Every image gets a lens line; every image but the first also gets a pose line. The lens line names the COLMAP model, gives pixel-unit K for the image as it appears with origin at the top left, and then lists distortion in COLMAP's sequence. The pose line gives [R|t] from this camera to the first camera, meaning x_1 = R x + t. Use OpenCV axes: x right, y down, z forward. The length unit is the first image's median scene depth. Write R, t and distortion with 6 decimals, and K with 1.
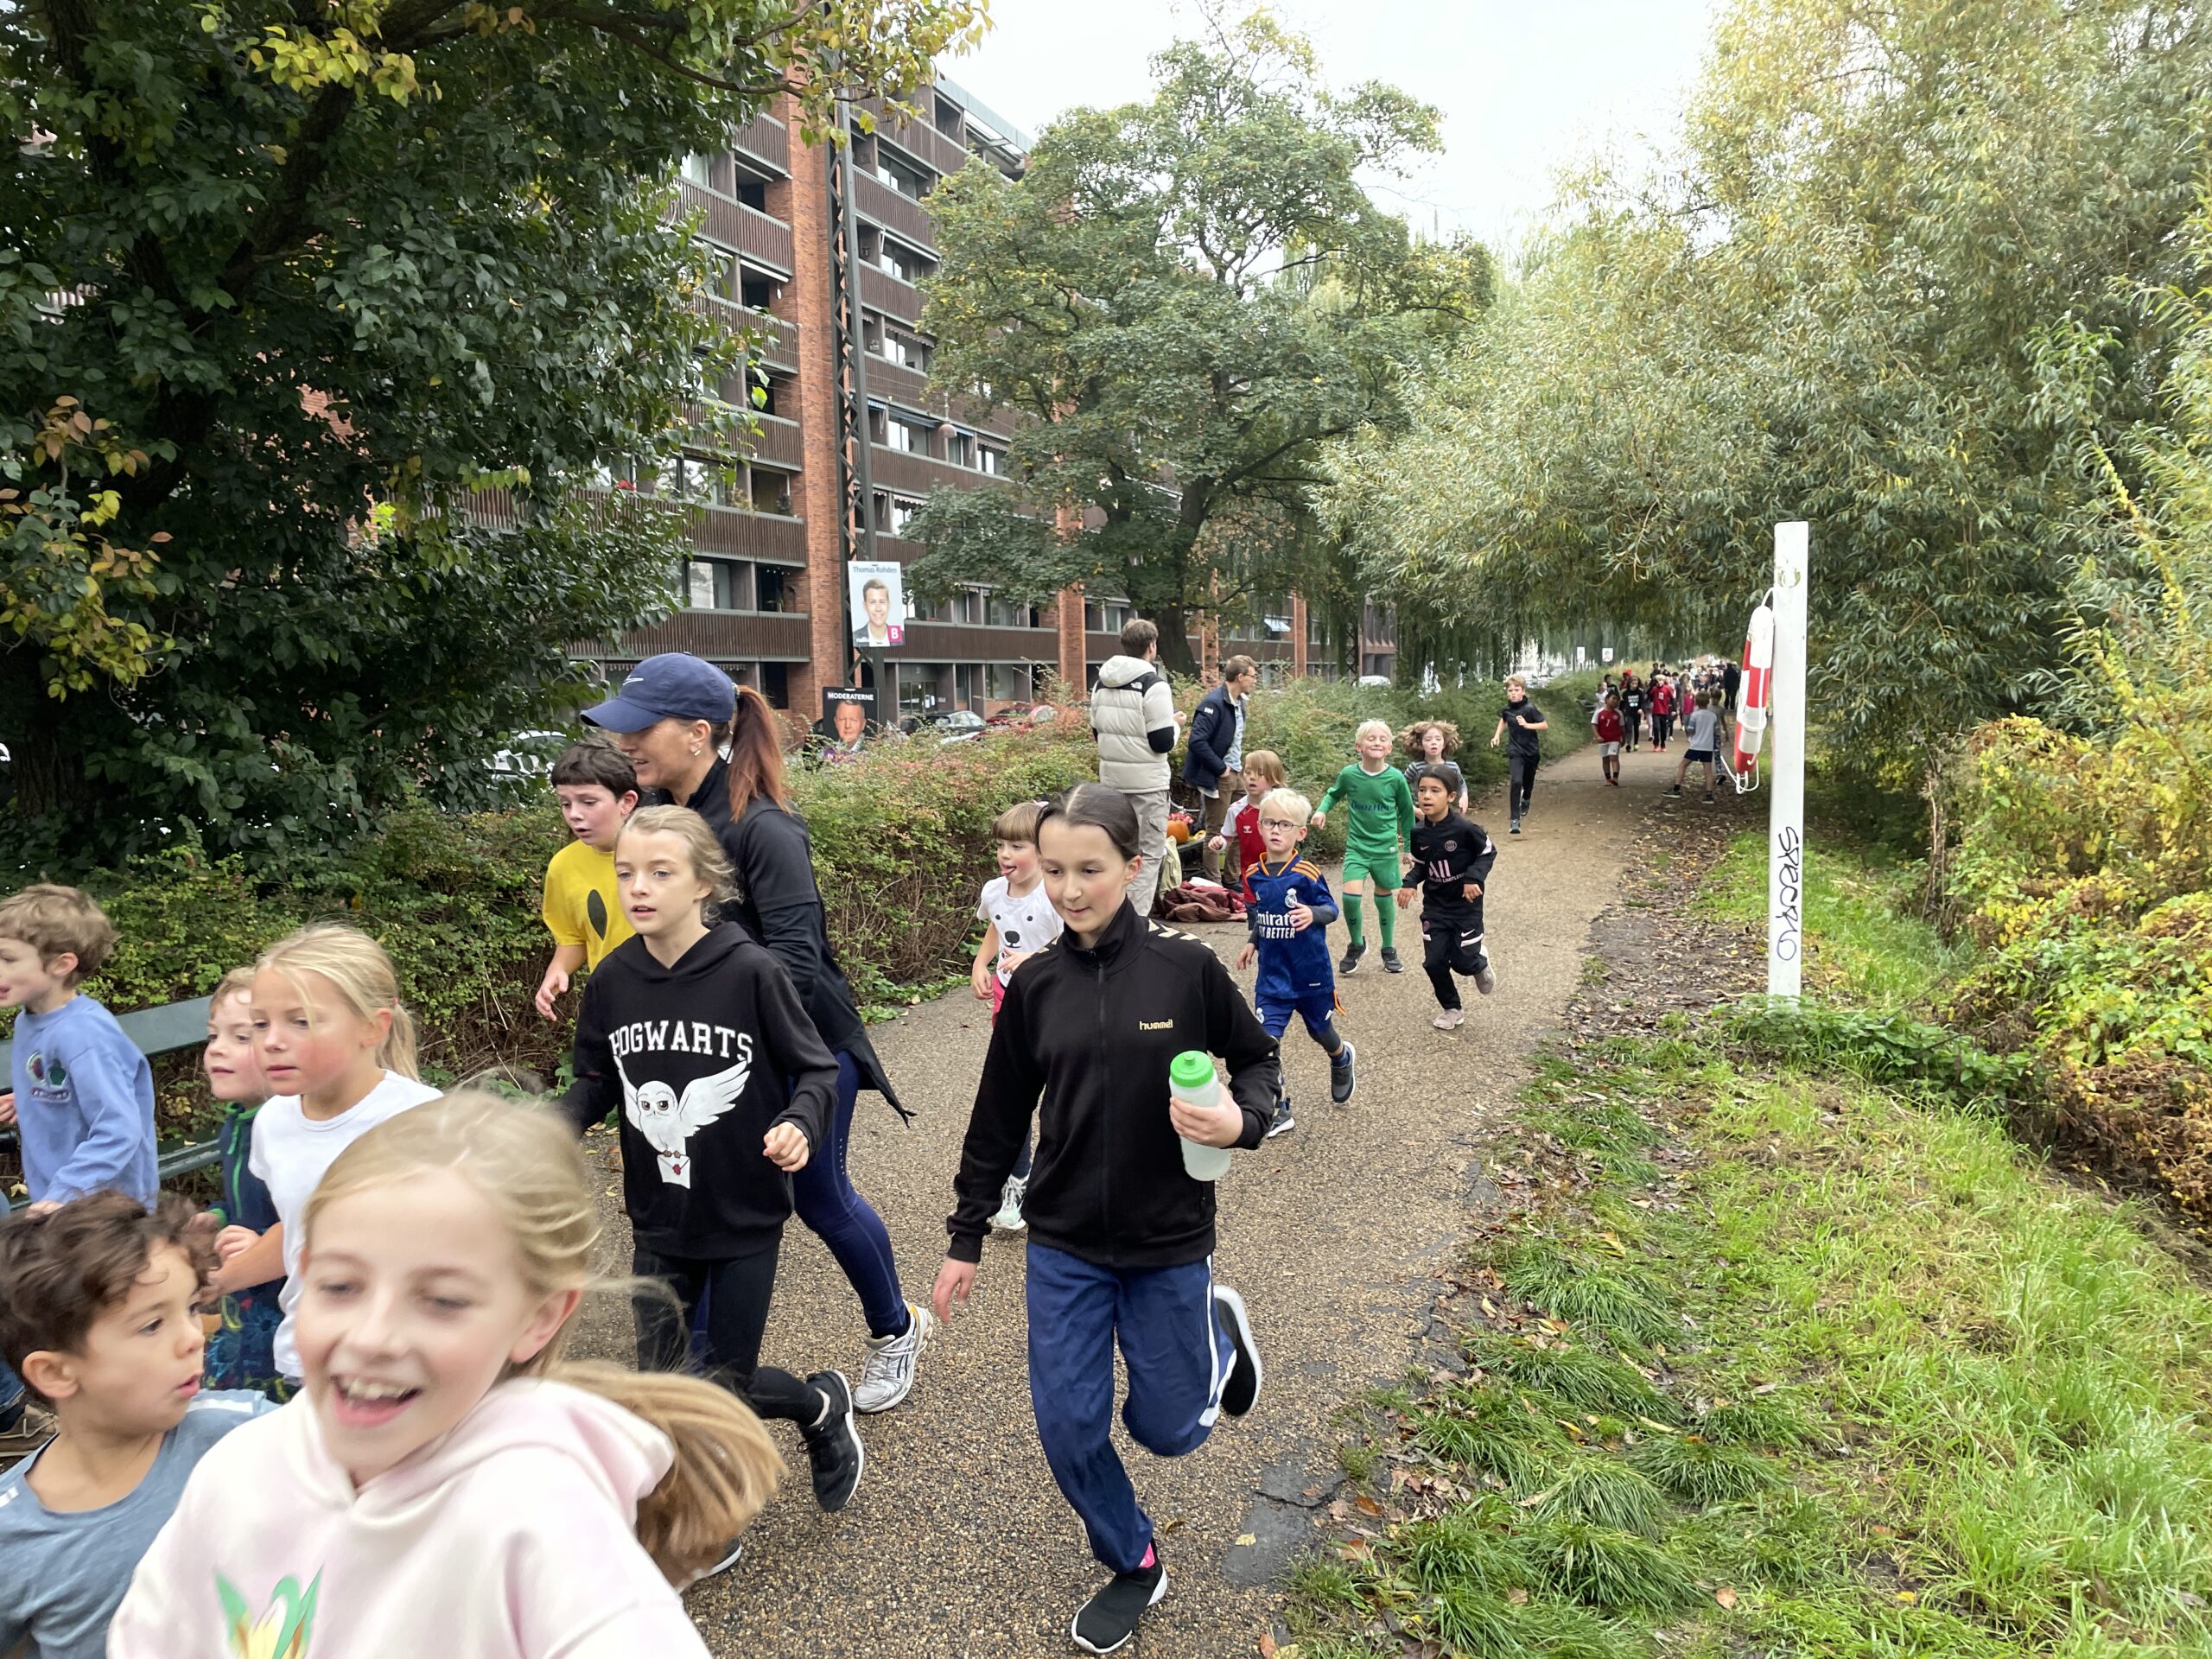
lens RADIAL K [[1653.7, 0, 1084.0], [0, 1653.7, 821.6], [0, 0, 1]] dist [0.094791, -0.121942]
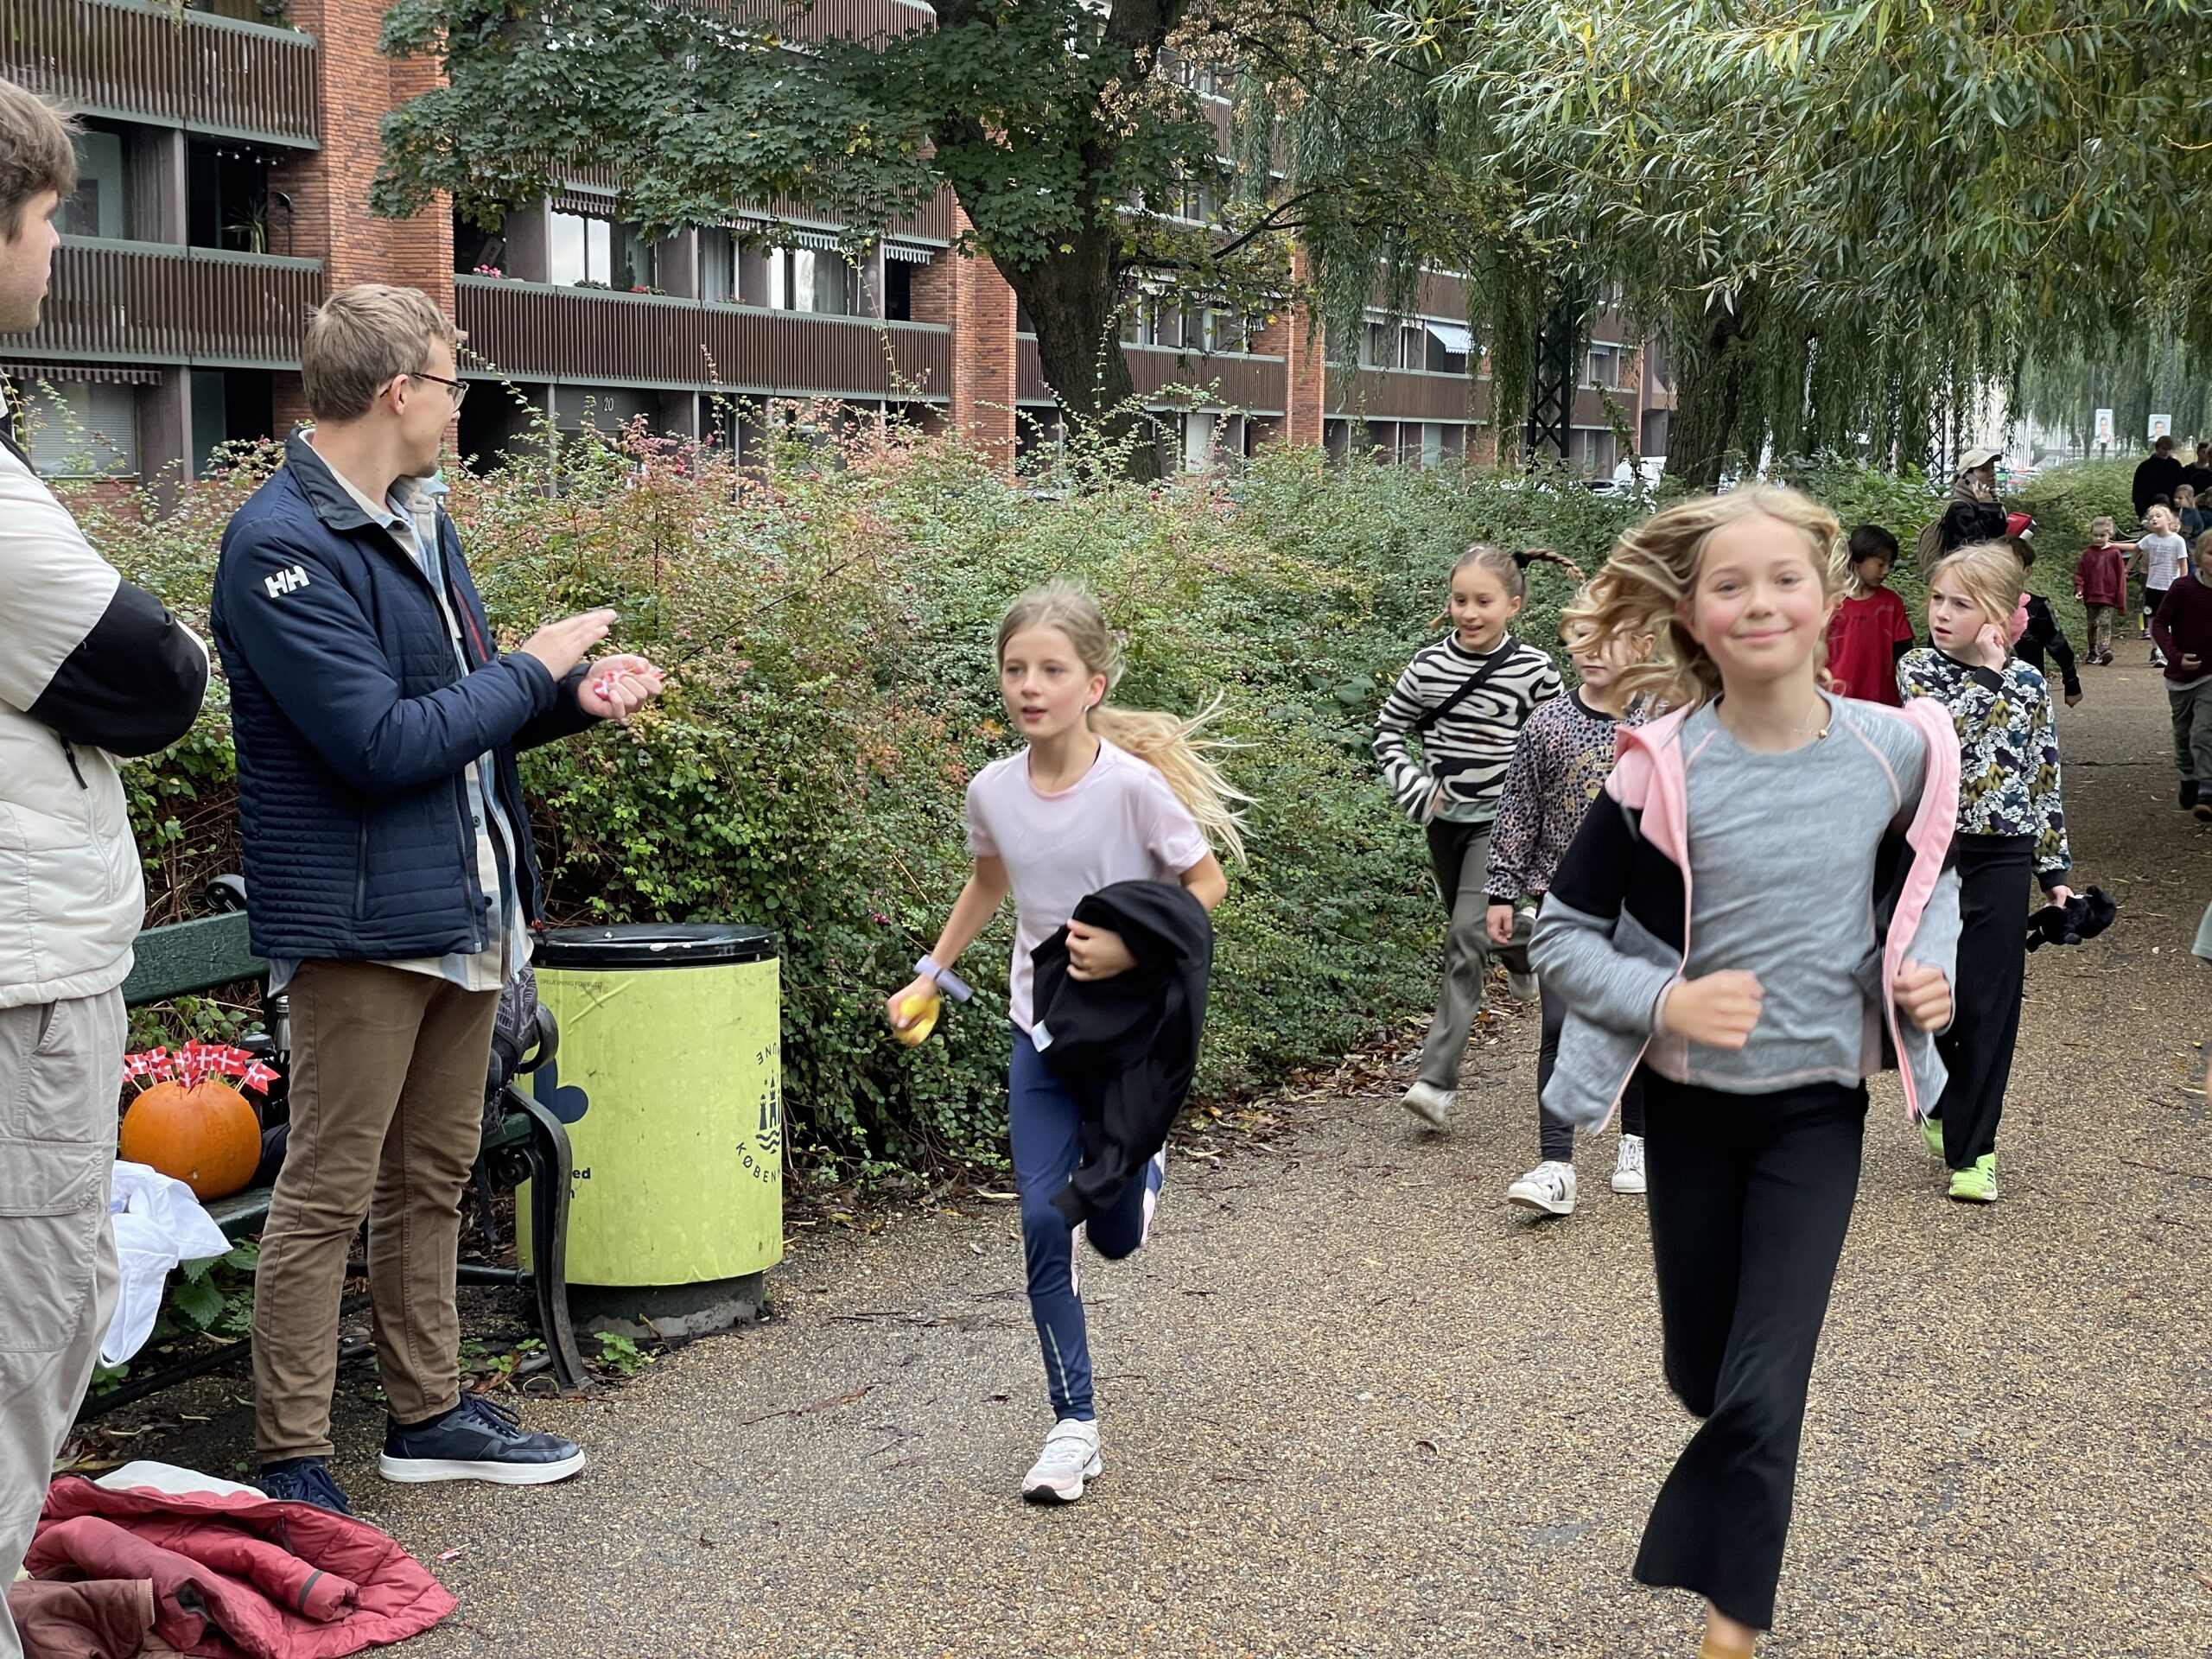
lens RADIAL K [[3281.6, 0, 1132.9], [0, 3281.6, 814.0], [0, 0, 1]] dist [0.114018, 0.000000]
pose [[0.999335, 0.035048, 0.010024, 0.127842], [-0.035298, 0.999037, 0.026045, -0.037836], [-0.009101, -0.026381, 0.999611, 0.442027]]
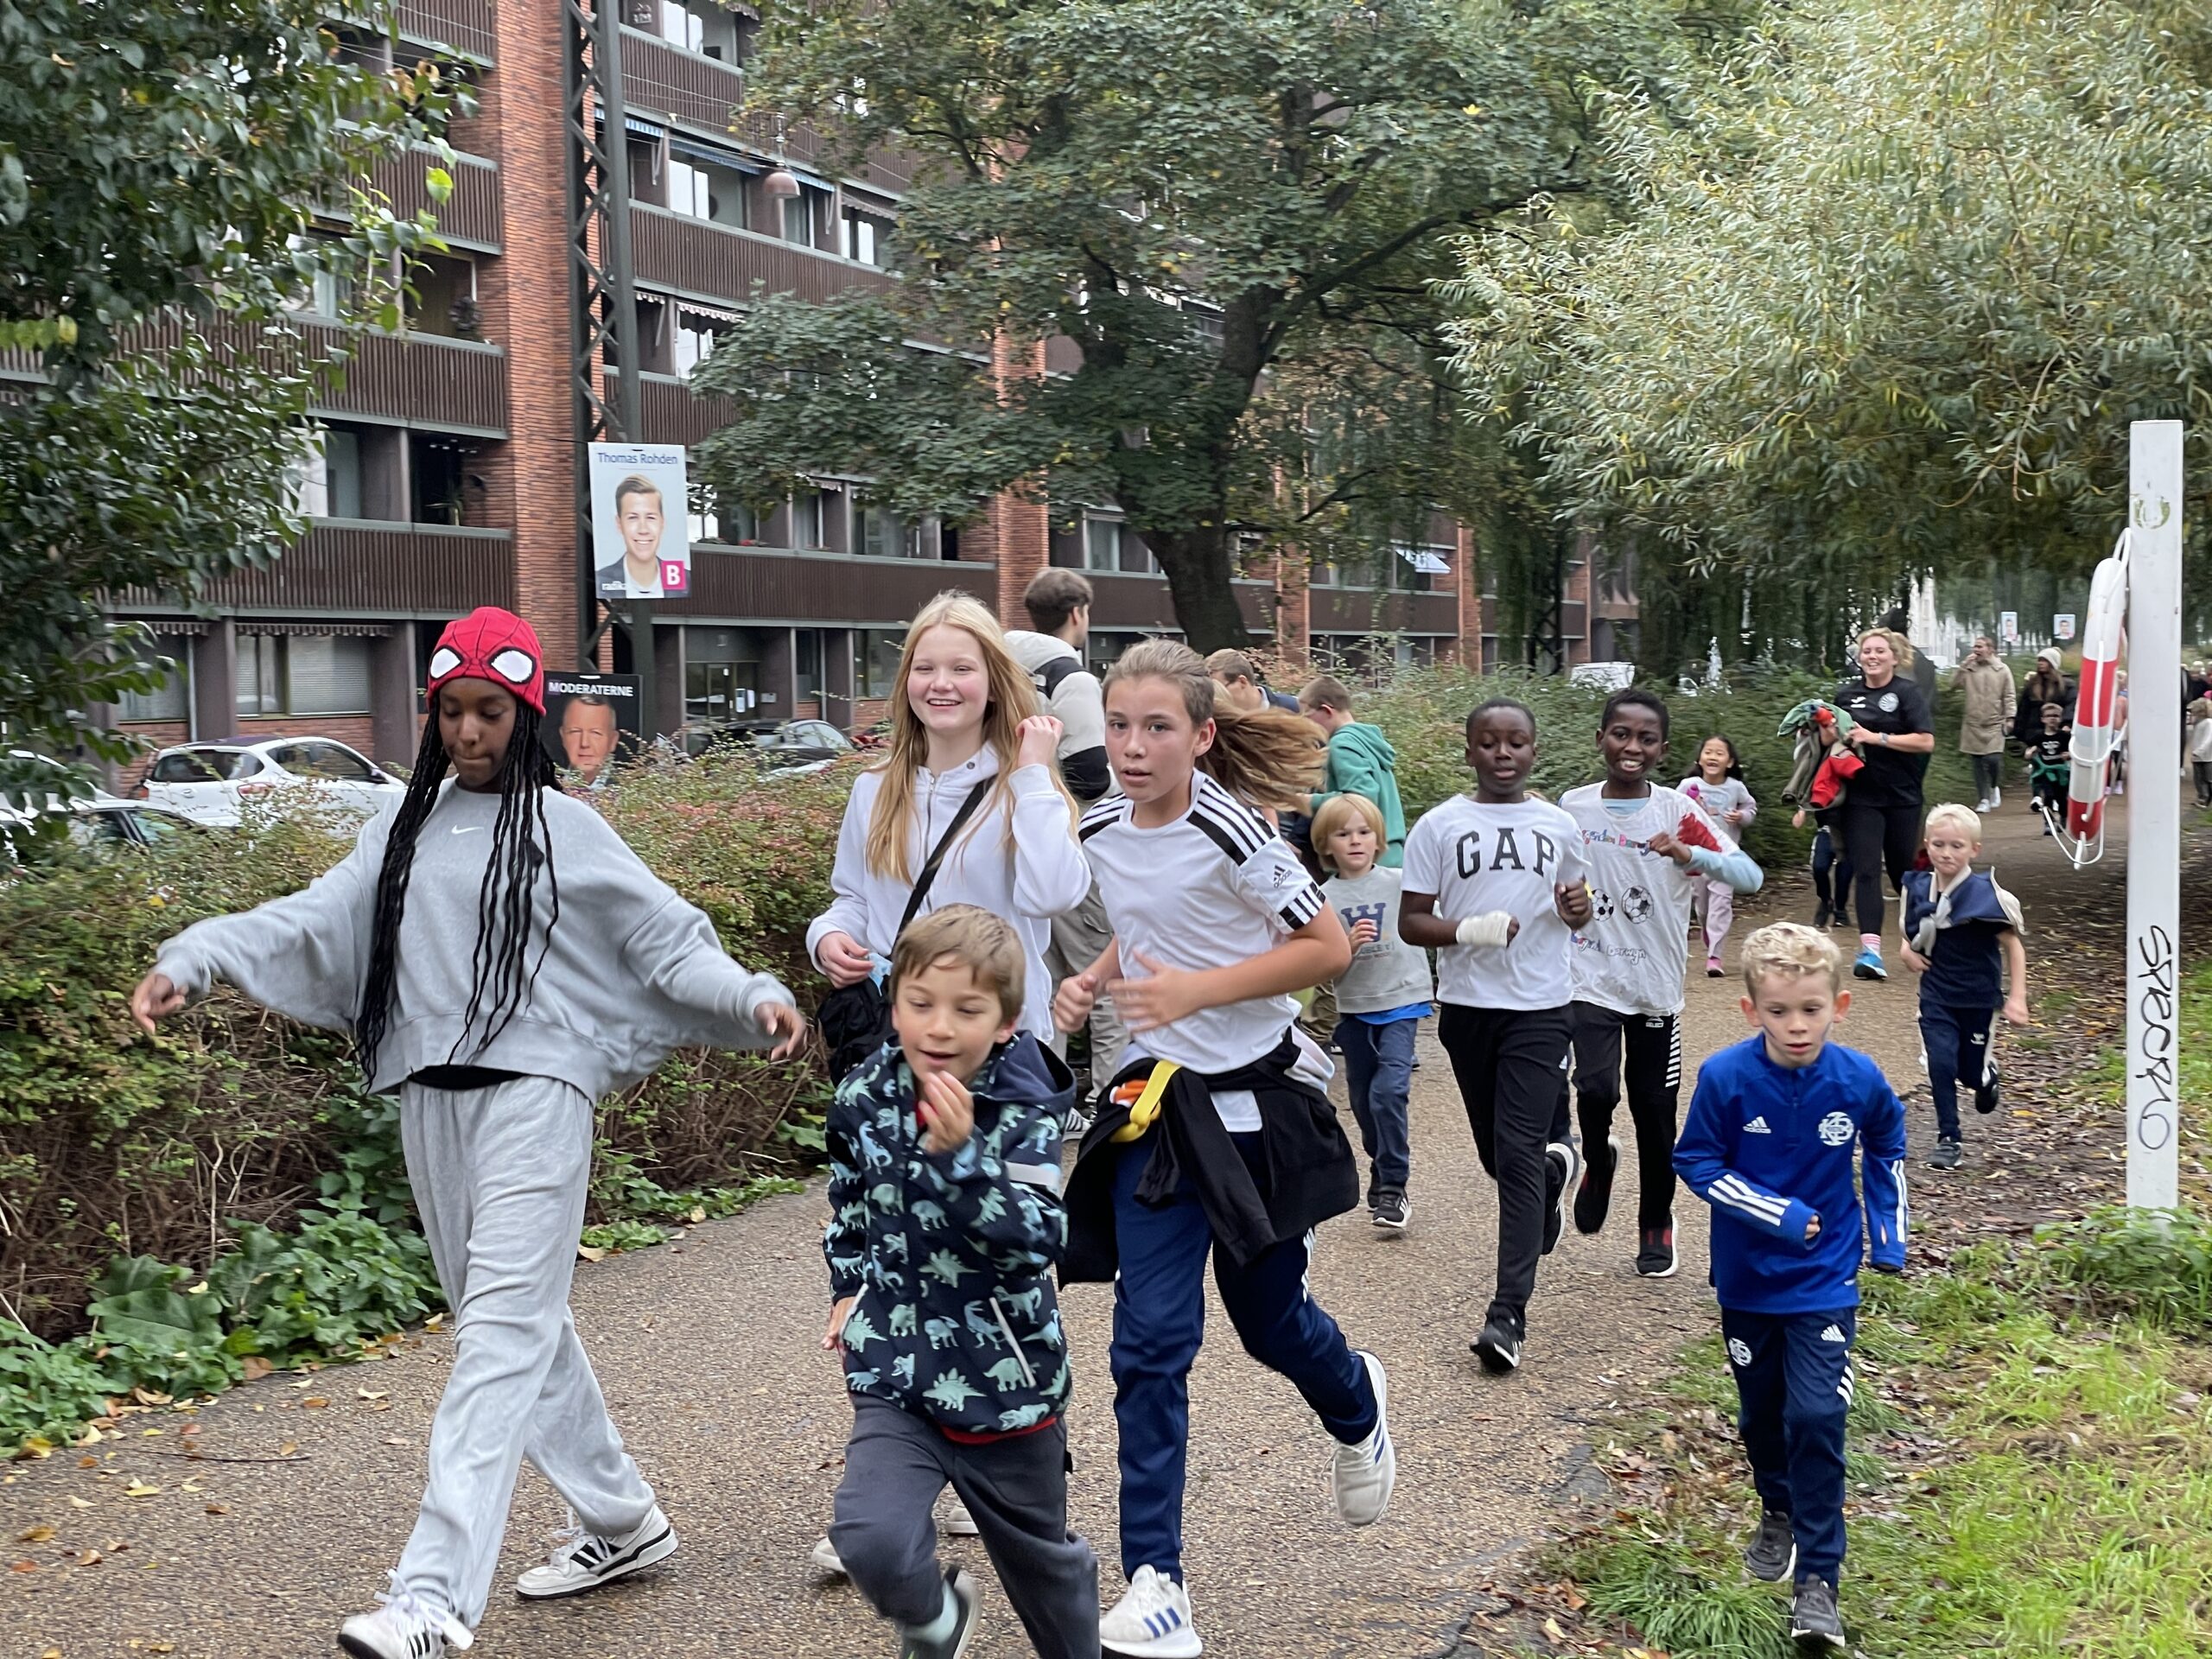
lens RADIAL K [[3281.6, 0, 1114.3], [0, 3281.6, 819.3], [0, 0, 1]] dist [0.114018, 0.000000]
pose [[0.999759, 0.010533, 0.019263, 0.011218], [-0.009802, 0.999242, -0.037665, 0.006270], [-0.019645, 0.037467, 0.999105, -0.084584]]
